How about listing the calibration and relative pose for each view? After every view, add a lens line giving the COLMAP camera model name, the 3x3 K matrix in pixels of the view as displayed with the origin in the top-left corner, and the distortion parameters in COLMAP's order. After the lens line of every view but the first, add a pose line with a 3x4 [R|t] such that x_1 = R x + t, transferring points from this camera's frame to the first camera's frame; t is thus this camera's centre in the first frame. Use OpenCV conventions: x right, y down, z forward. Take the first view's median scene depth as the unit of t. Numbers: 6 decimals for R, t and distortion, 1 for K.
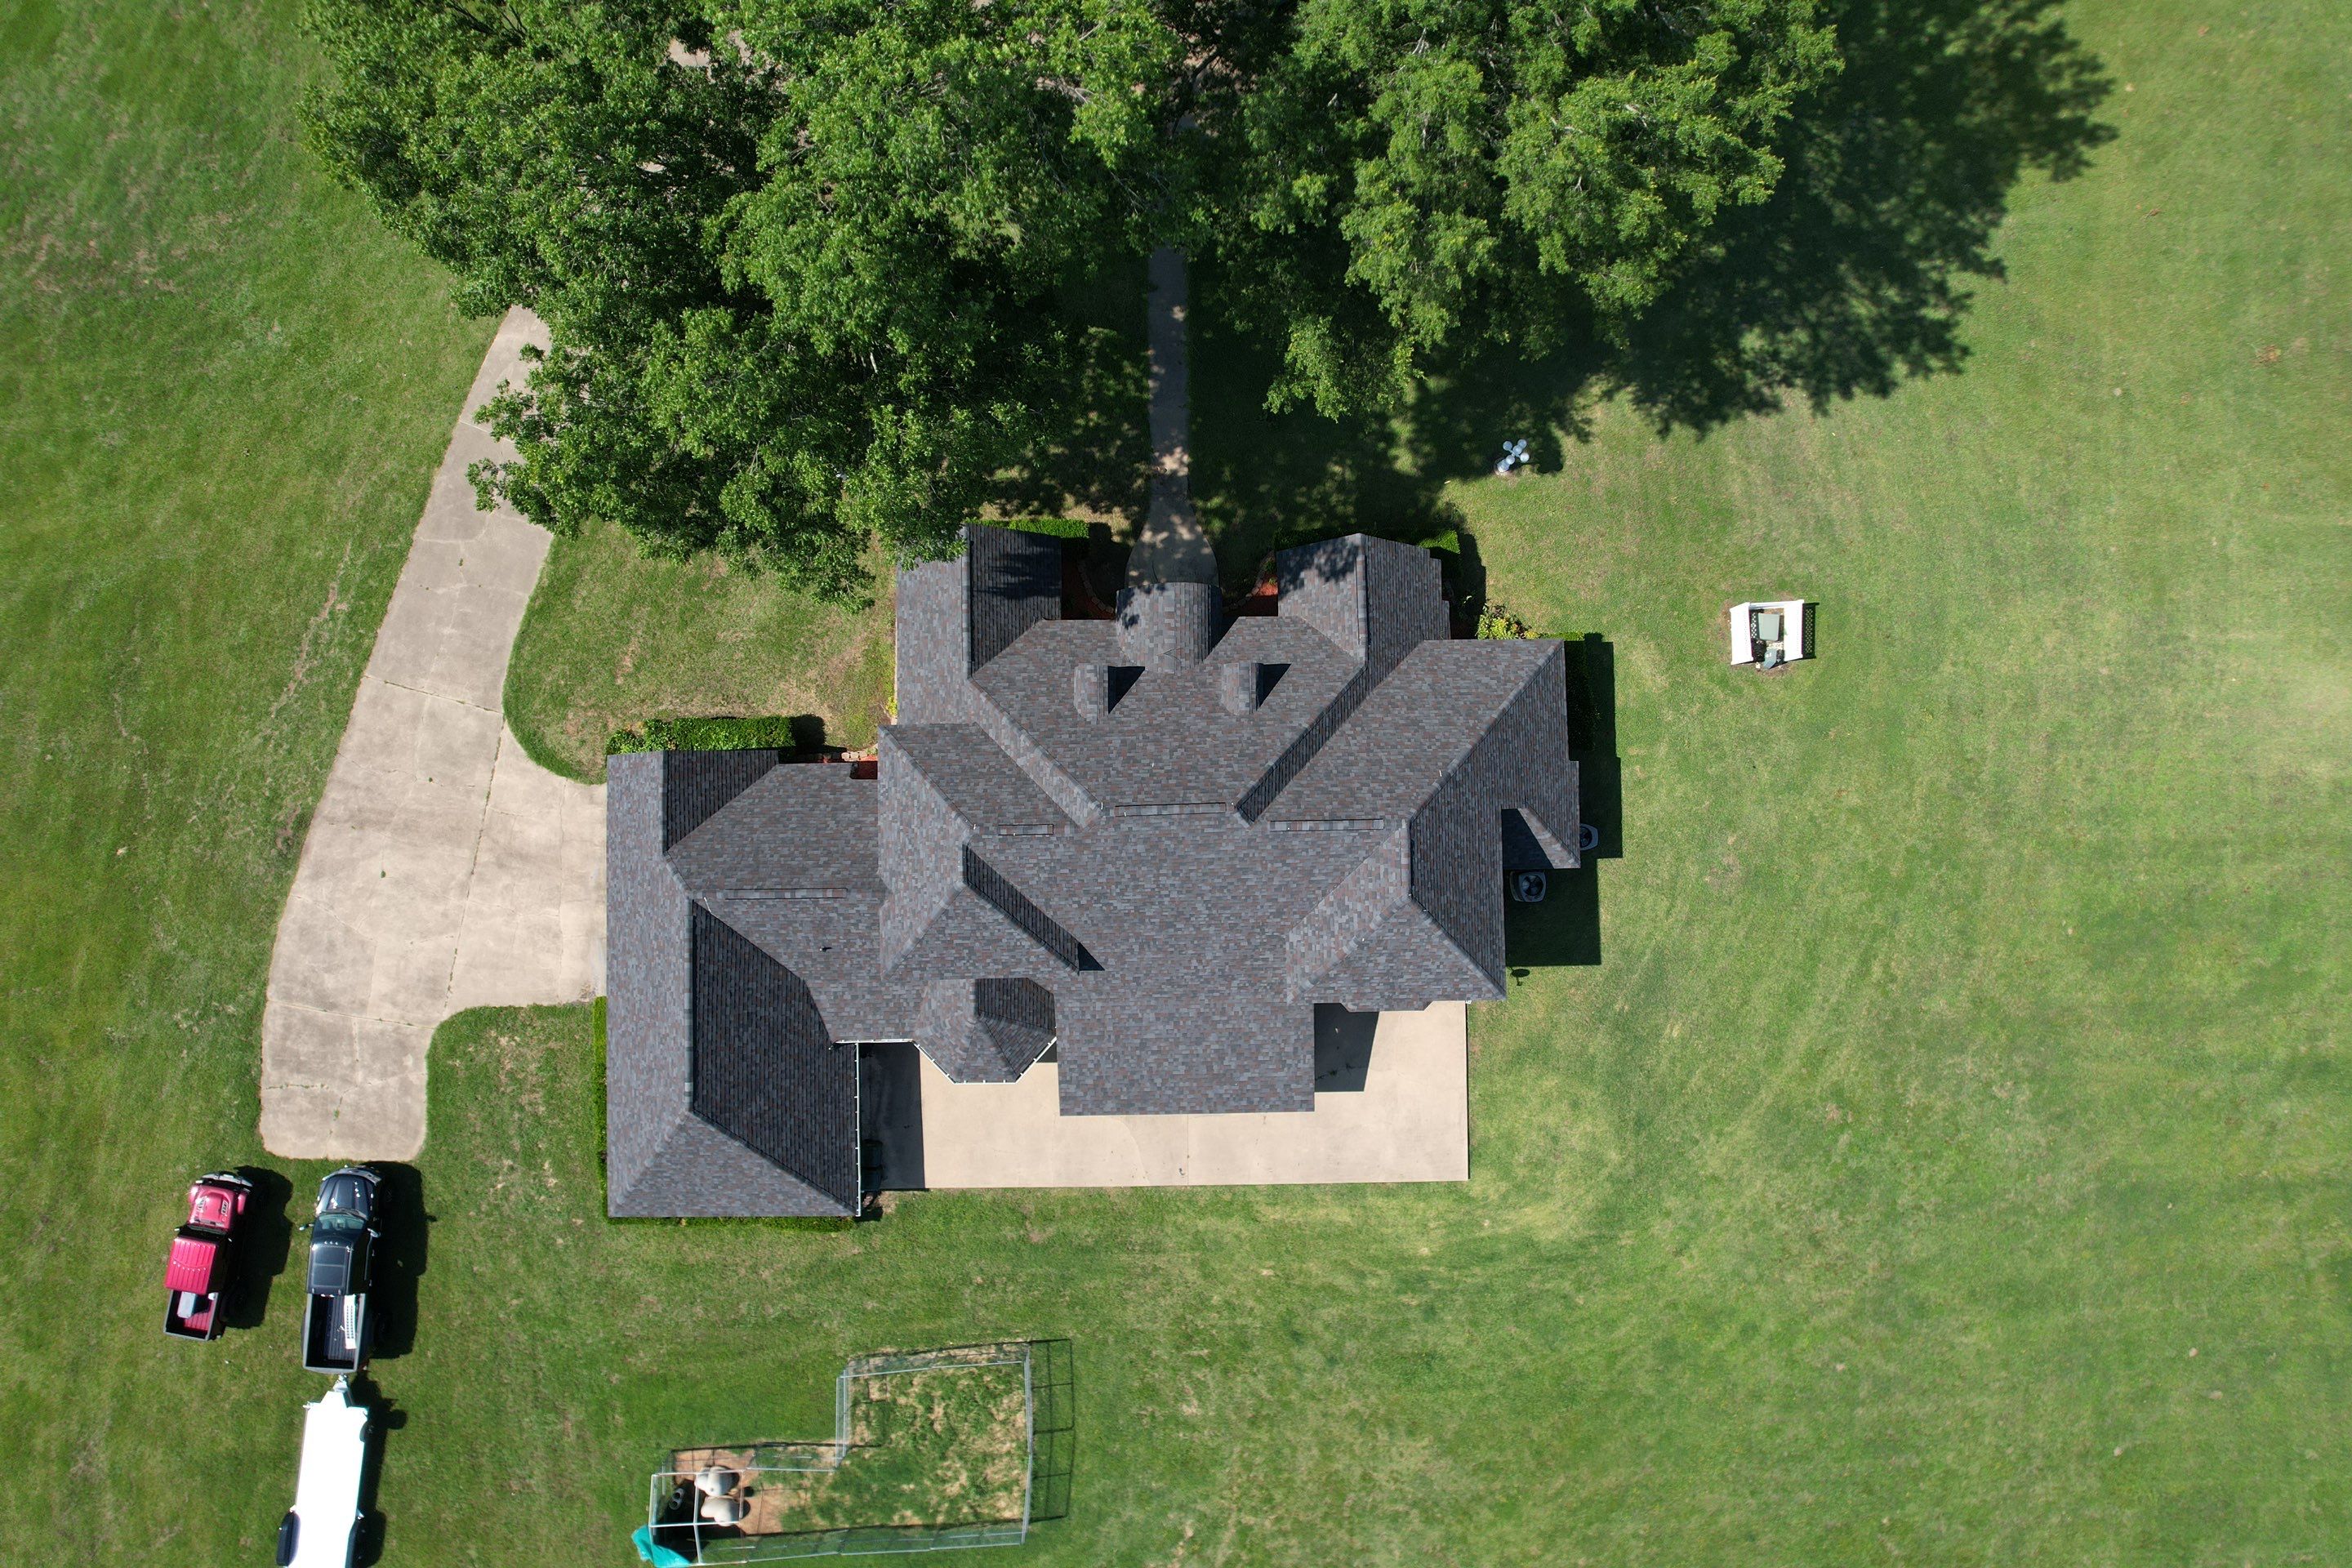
lens RADIAL K [[1451.8, 0, 1181.8], [0, 1451.8, 770.9], [0, 0, 1]] dist [-0.047211, 0.000543]
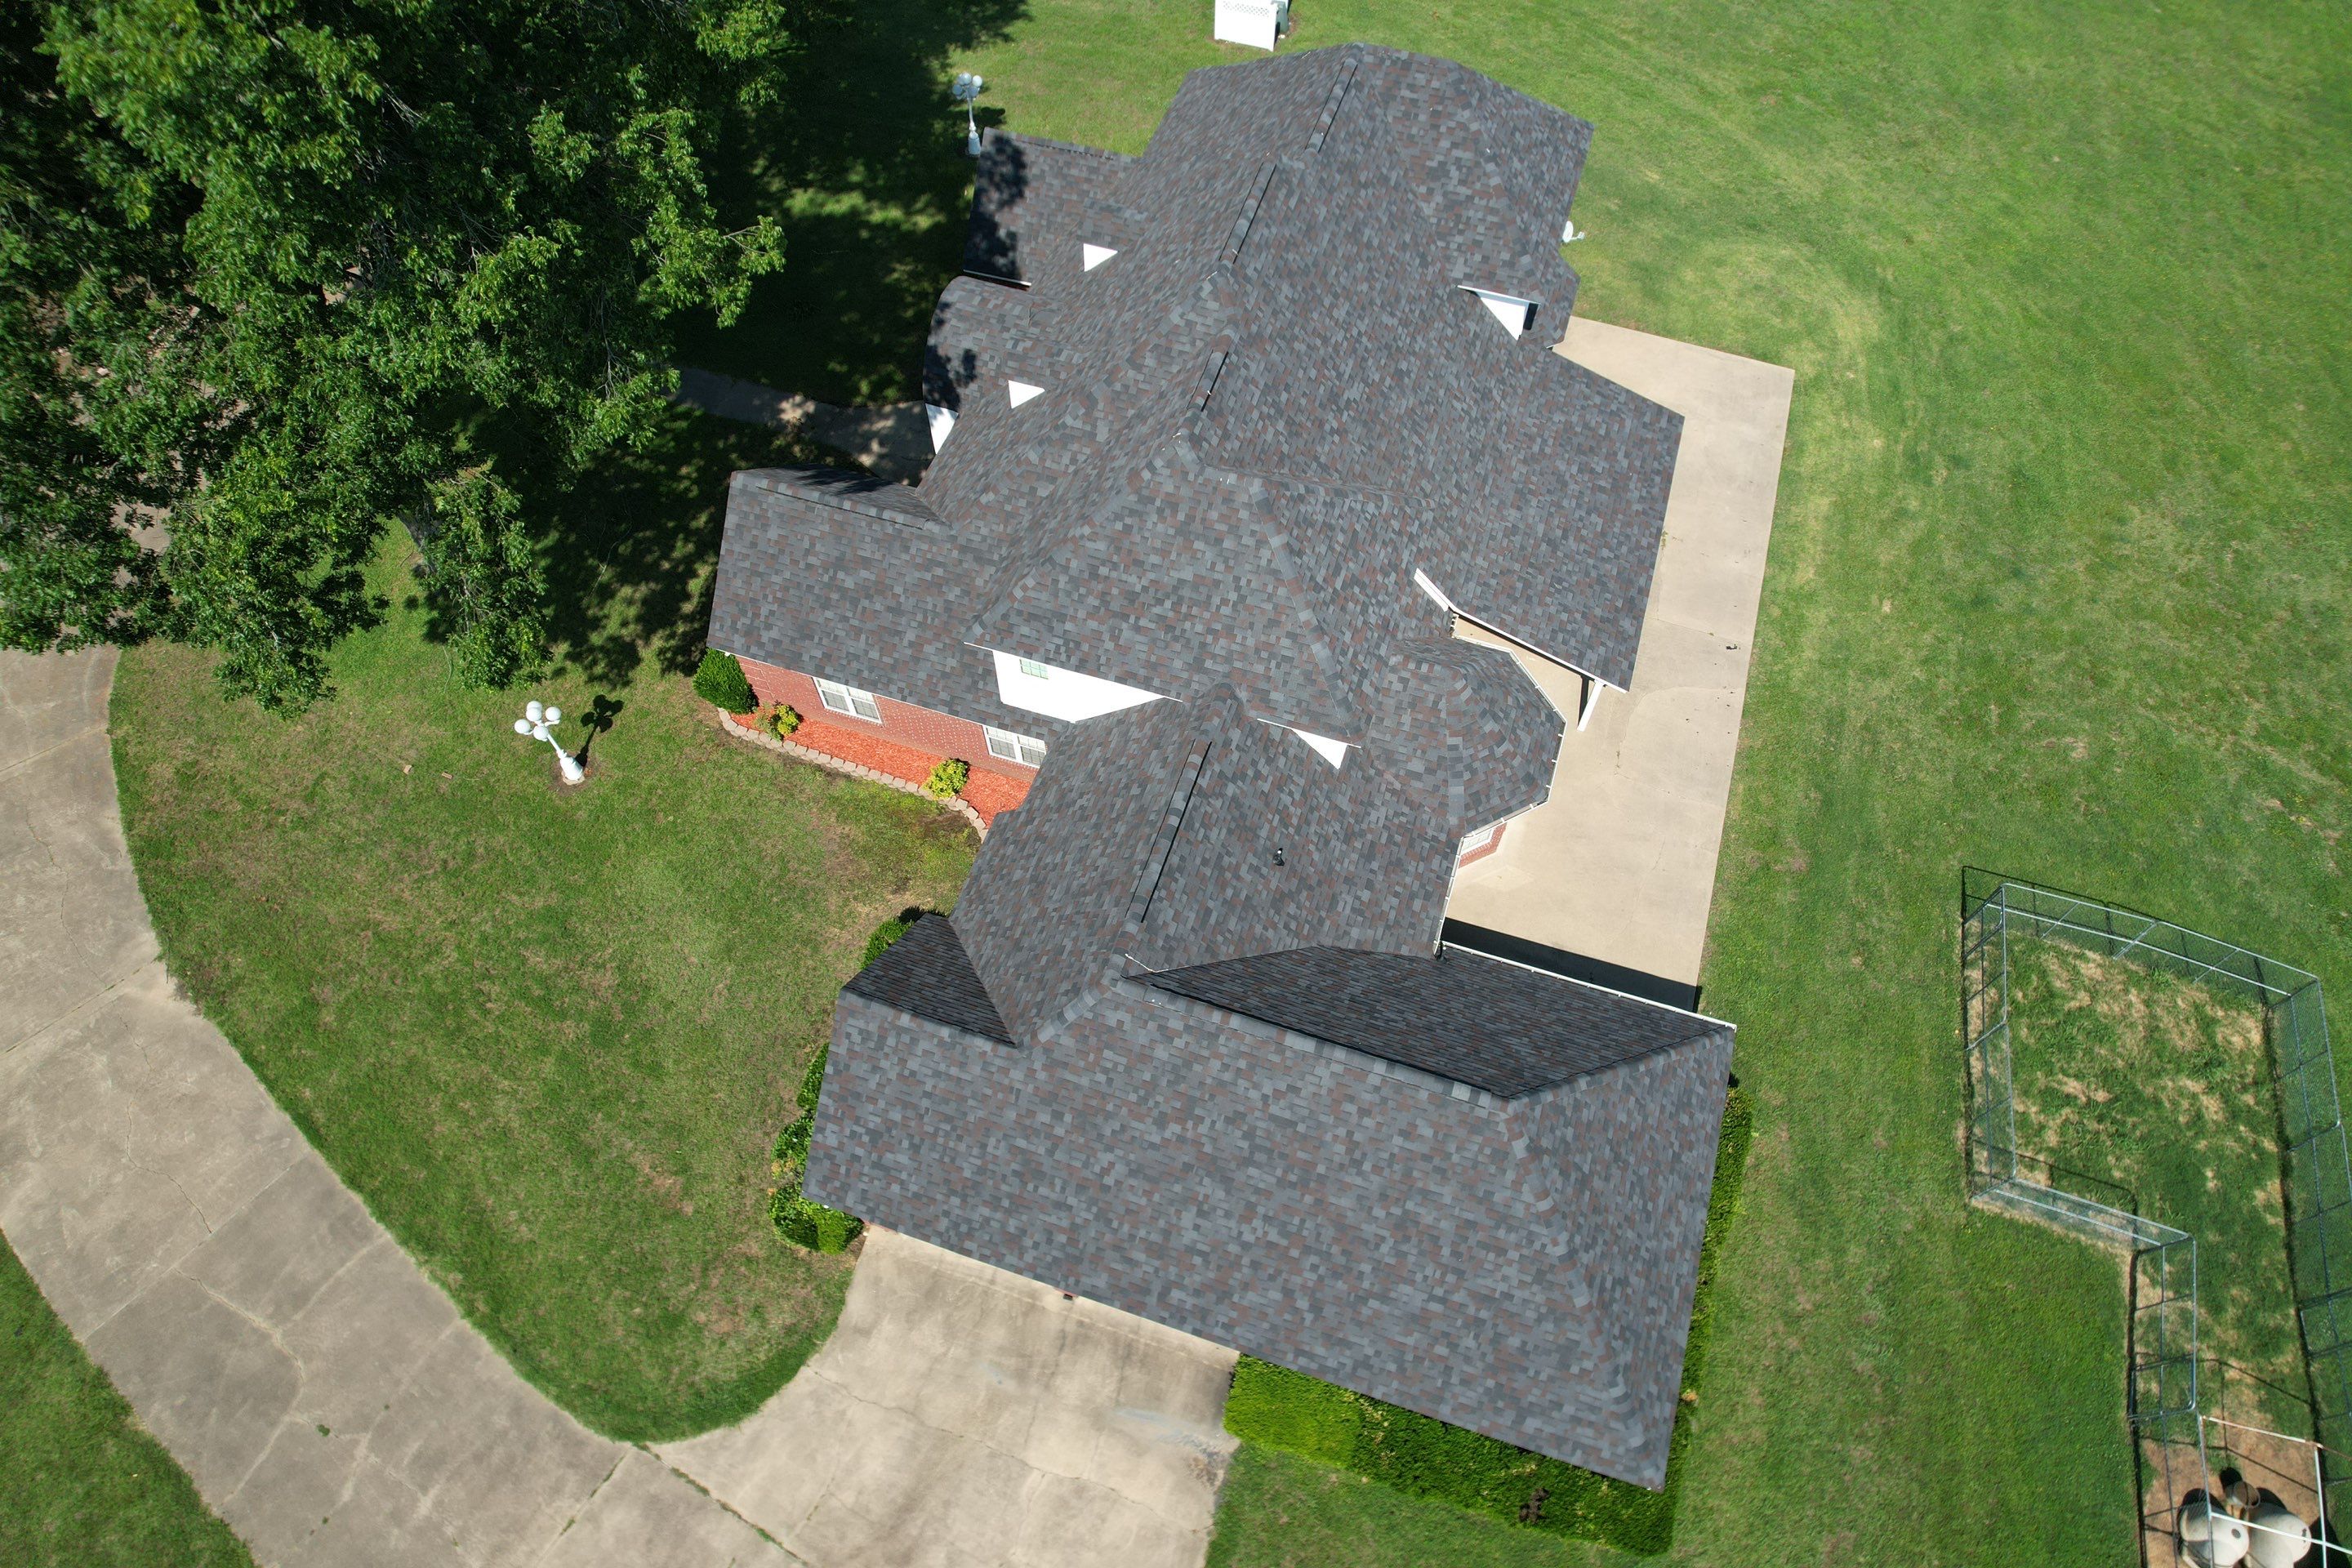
lens RADIAL K [[1493.0, 0, 1186.2], [0, 1493.0, 776.7], [0, 0, 1]] dist [-0.087685, 0.082296]
pose [[0.329451, -0.804906, 0.493547, -0.480910], [0.943335, 0.302624, -0.136155, 0.145804], [-0.039767, 0.510436, 0.858996, 0.434844]]
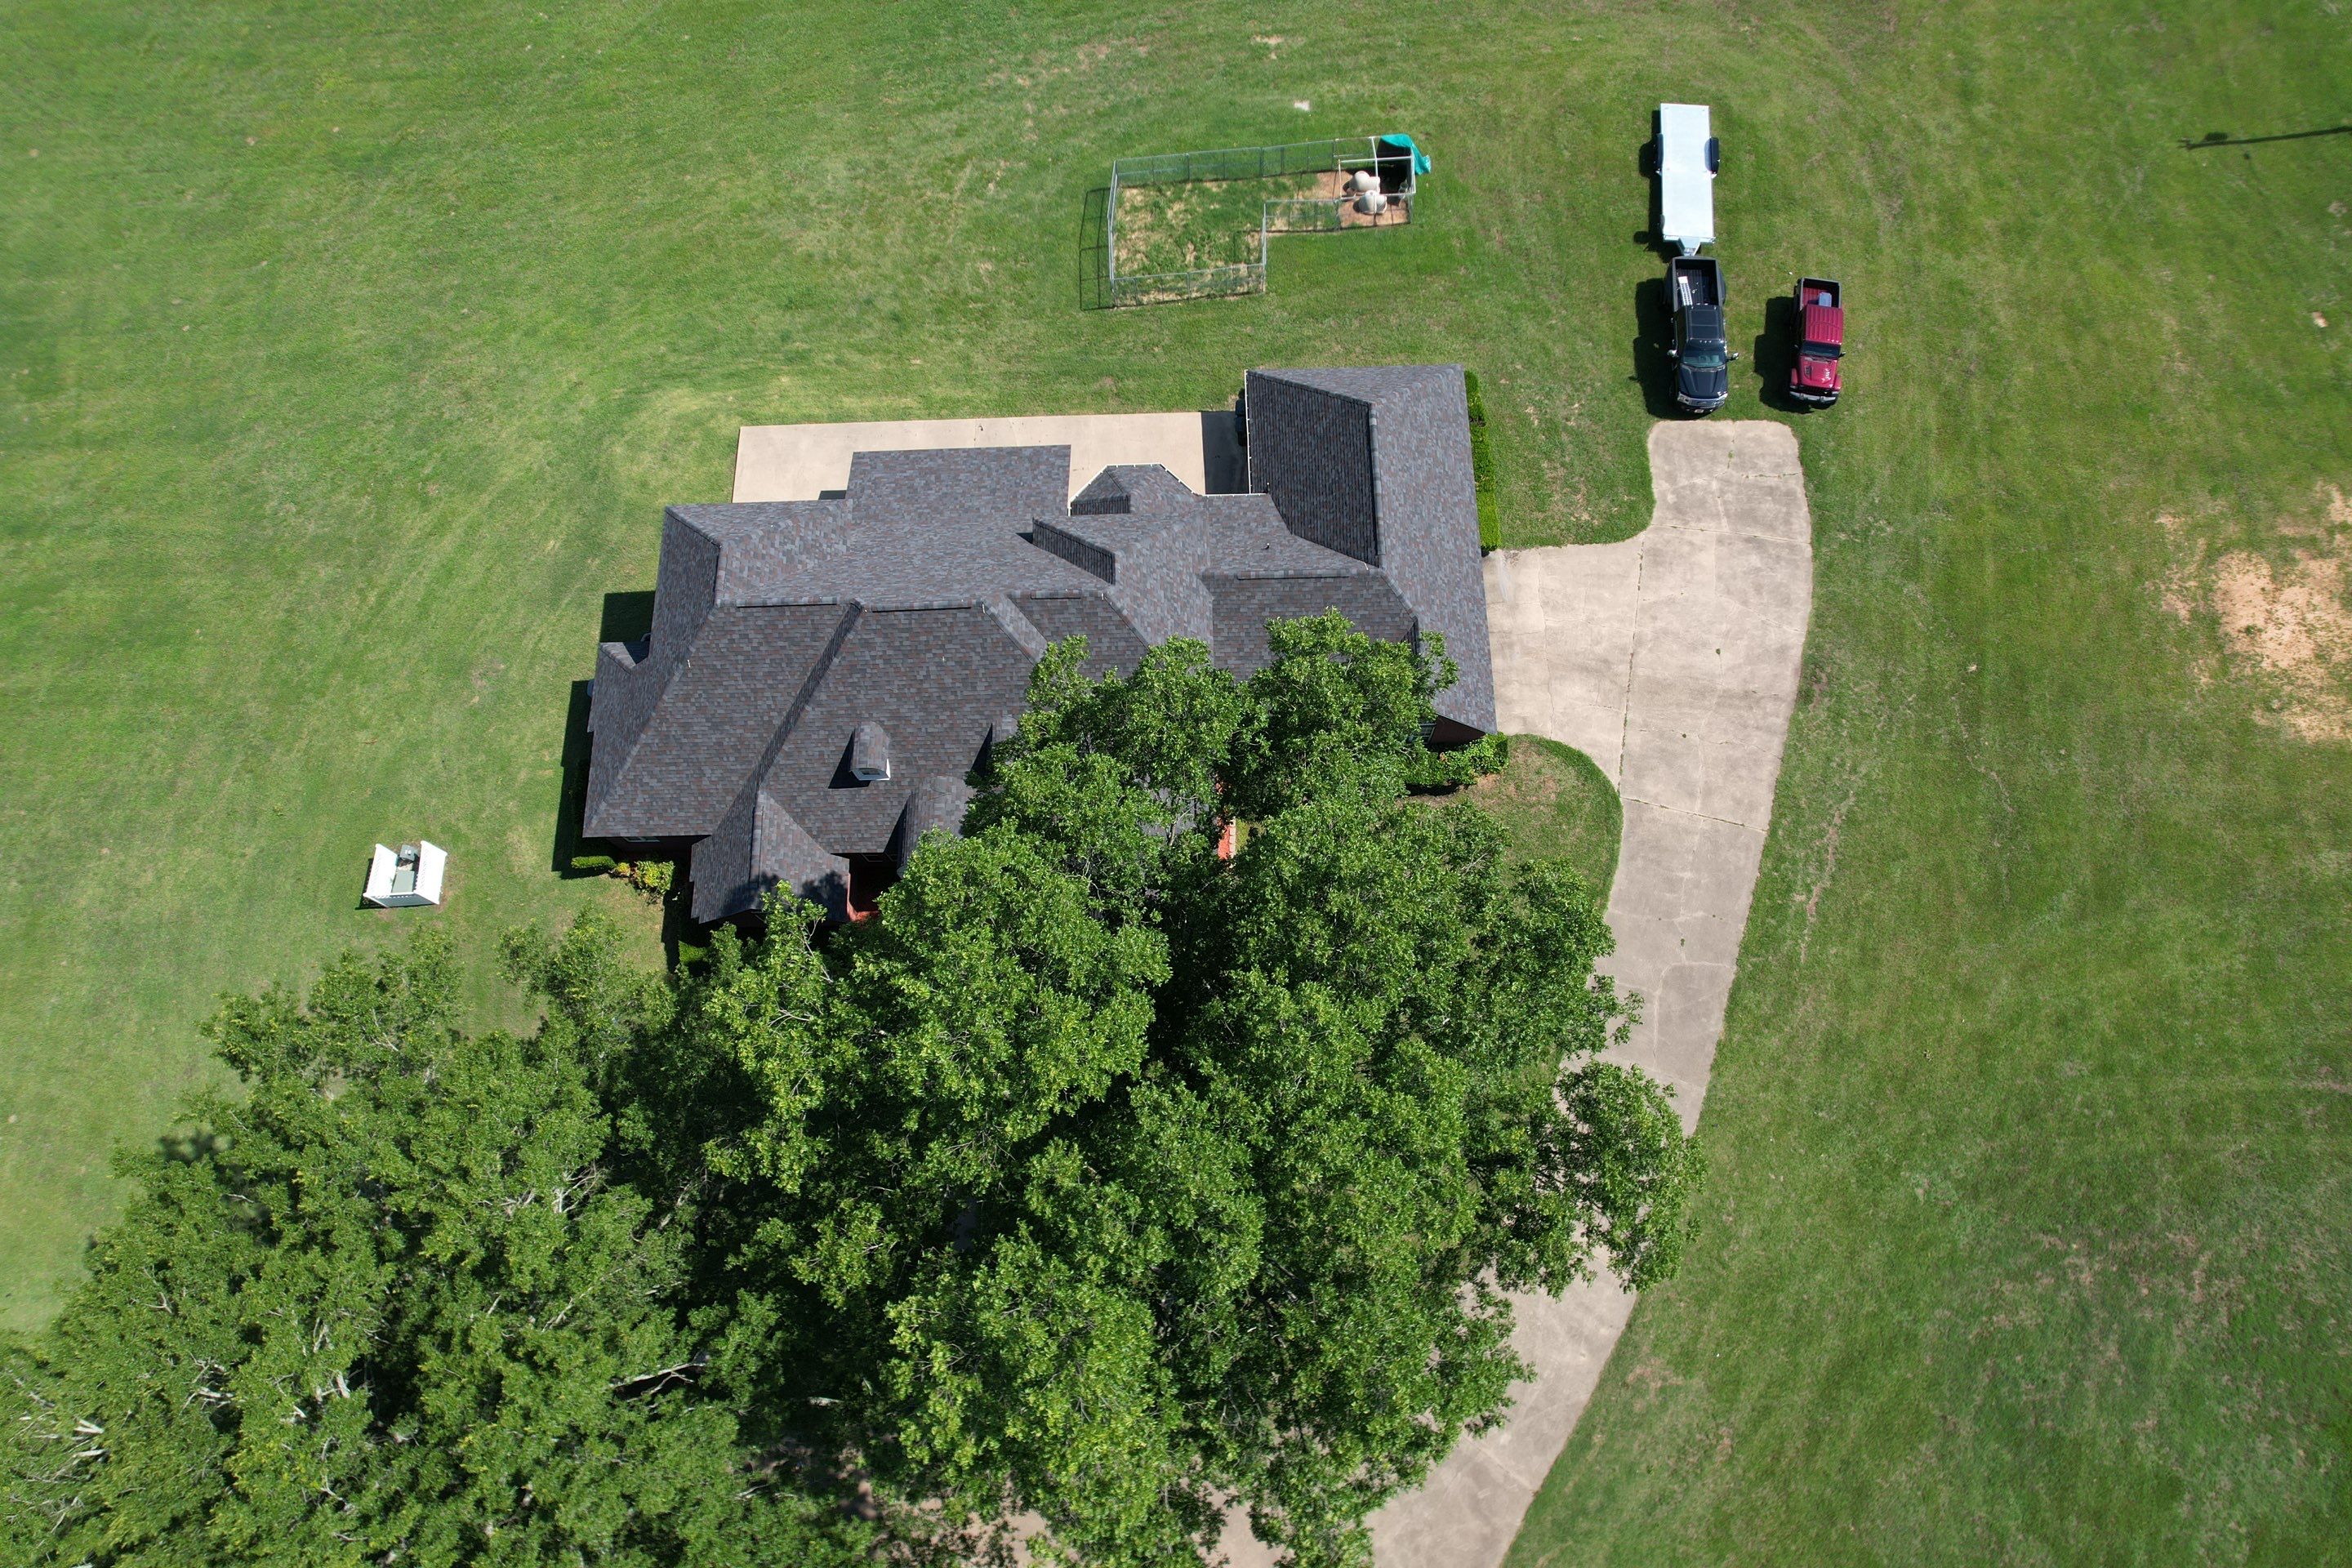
lens RADIAL K [[1451.8, 0, 1181.8], [0, 1451.8, 770.9], [0, 0, 1]] dist [-0.047211, 0.000543]
pose [[-0.999063, 0.014483, 0.040777, -0.205517], [0.001475, -0.930383, 0.366585, -0.408282], [0.043248, 0.366302, 0.929491, 0.020524]]
